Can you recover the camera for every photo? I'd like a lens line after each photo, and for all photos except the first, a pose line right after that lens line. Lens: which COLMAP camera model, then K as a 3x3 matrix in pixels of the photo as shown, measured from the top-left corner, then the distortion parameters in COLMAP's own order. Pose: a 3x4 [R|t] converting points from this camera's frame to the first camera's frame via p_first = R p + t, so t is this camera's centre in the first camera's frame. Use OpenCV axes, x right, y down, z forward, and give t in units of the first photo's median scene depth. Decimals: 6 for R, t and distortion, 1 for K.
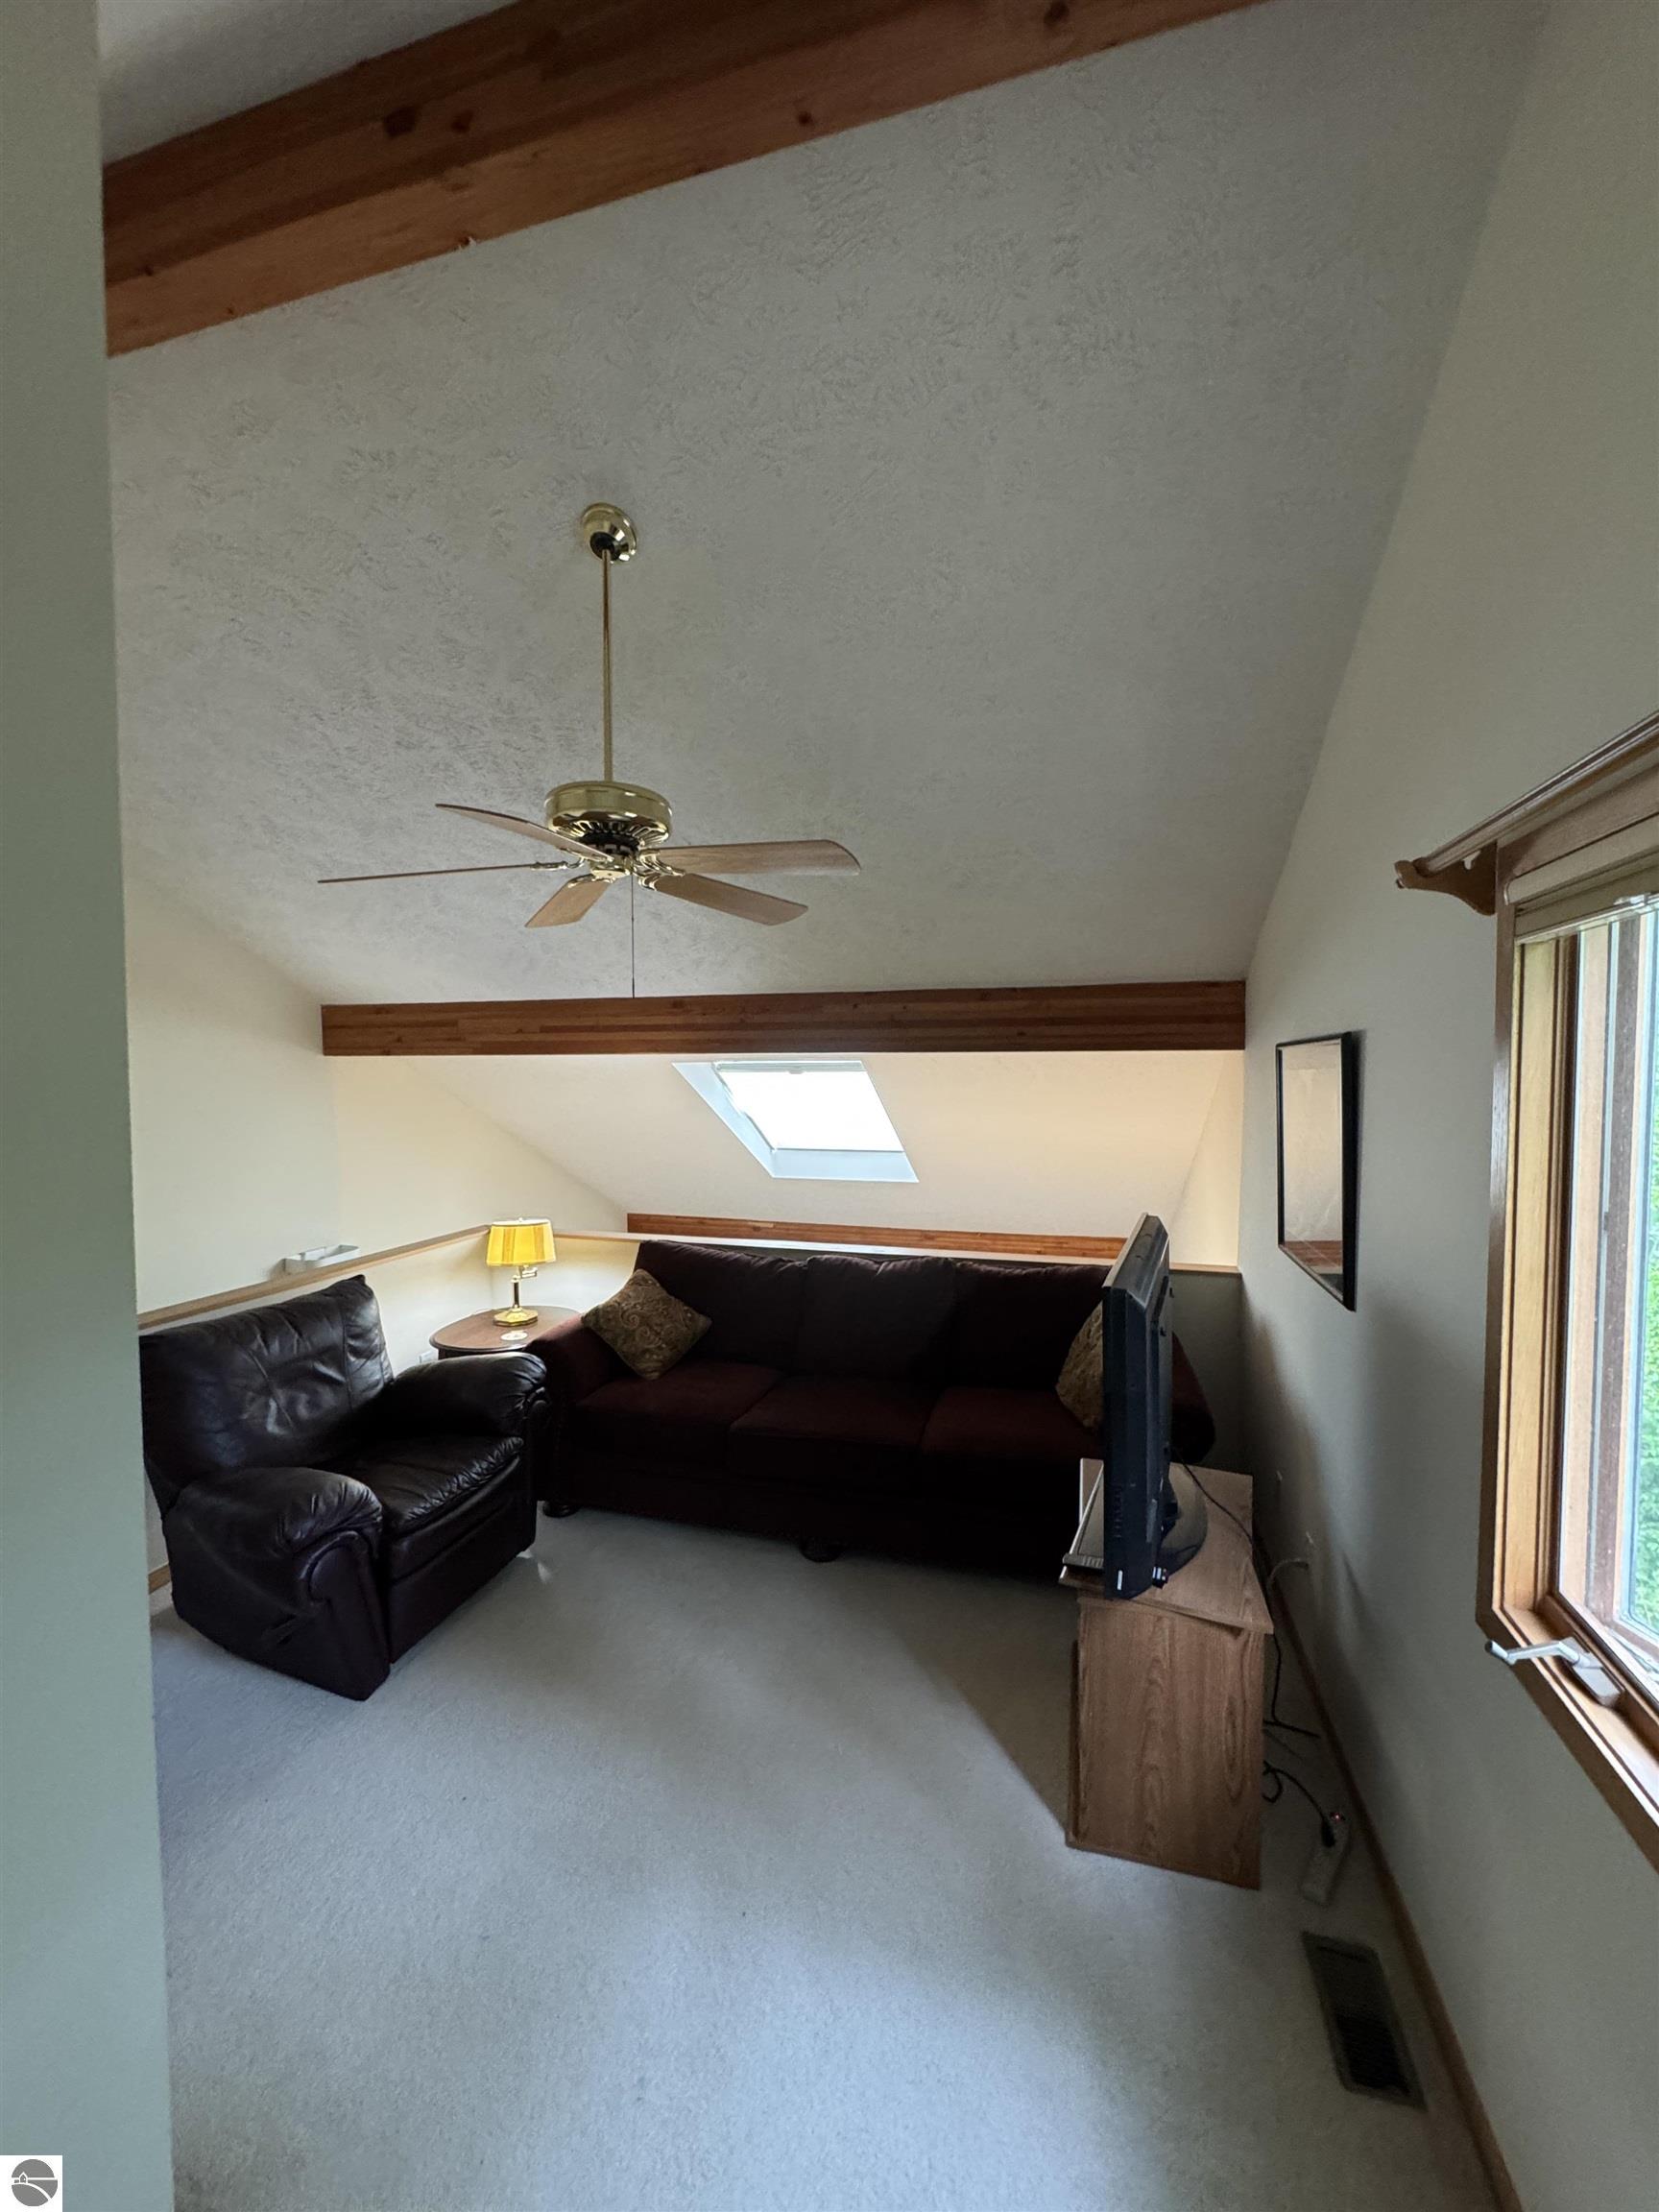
lens RADIAL K [[882.2, 0, 828.9], [0, 882.2, 1095.5], [0, 0, 1]] dist [-0.002707, 0.000481]
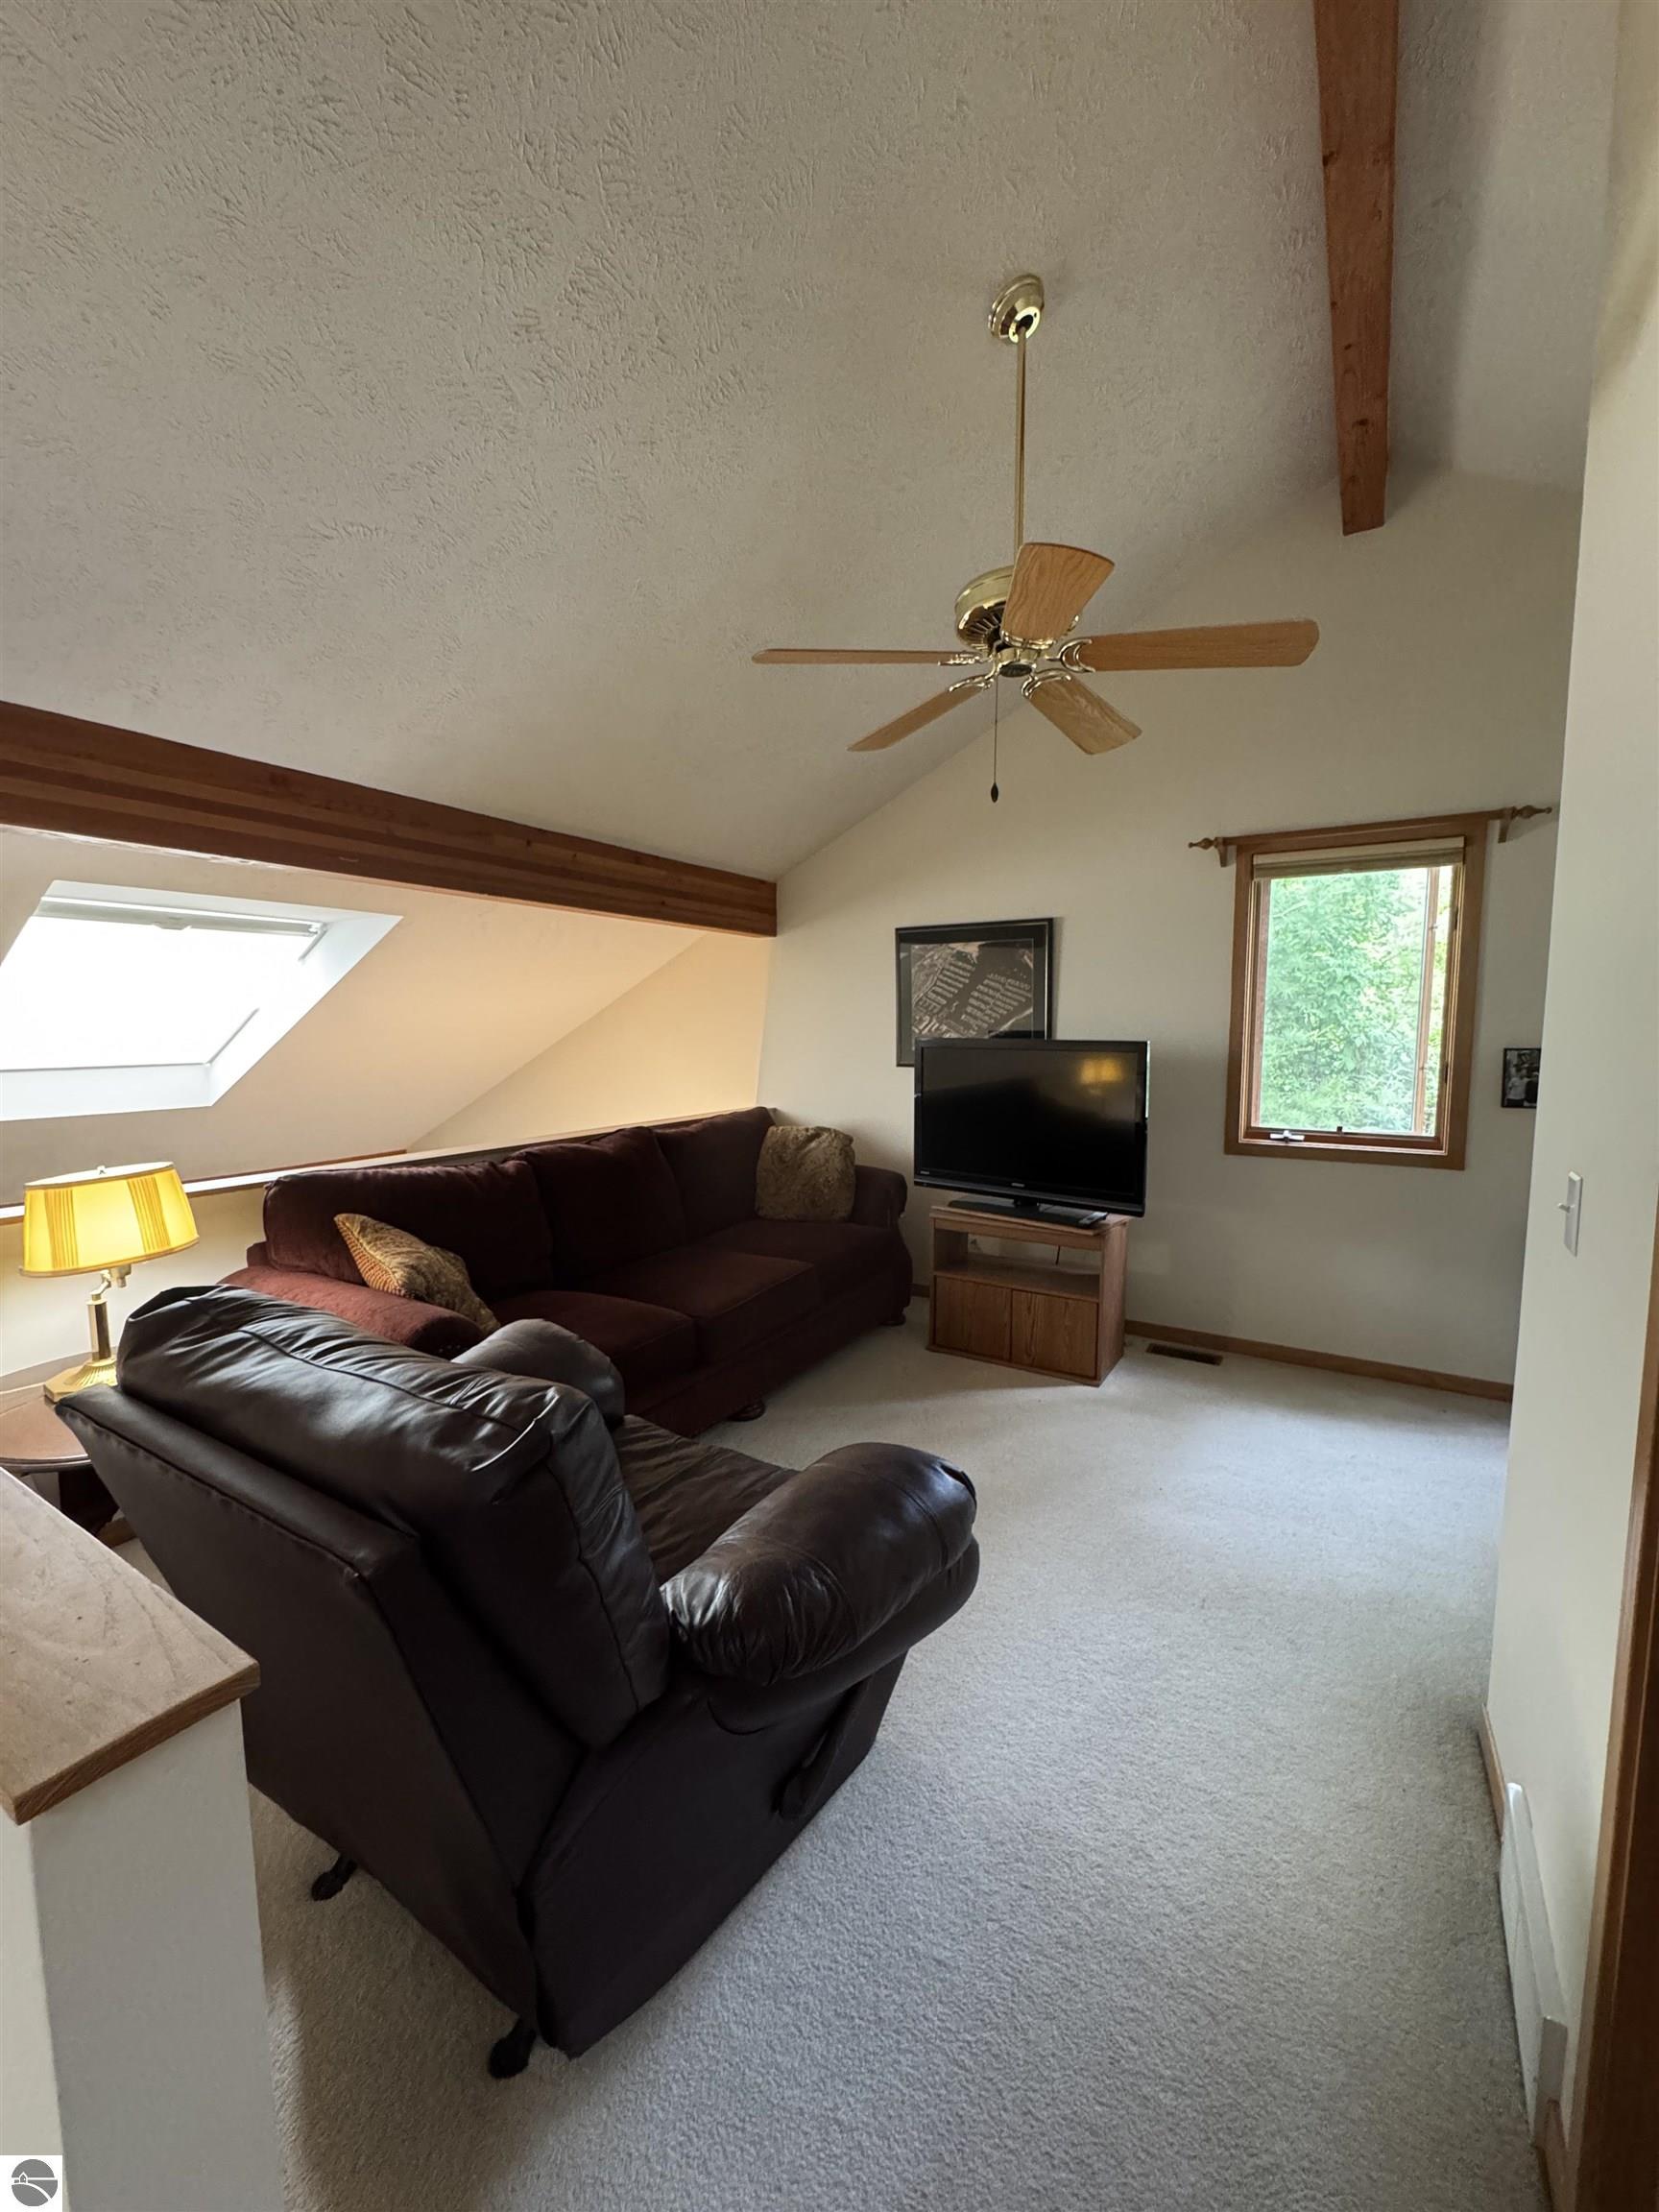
lens RADIAL K [[882.2, 0, 831.3], [0, 882.2, 1119.3], [0, 0, 1]] dist [-0.002707, 0.000481]
pose [[0.266603, -0.102338, 0.958358, -0.736799], [0.027661, 0.994750, 0.098529, 0.084452], [-0.963409, 0.000241, 0.268034, 0.533581]]
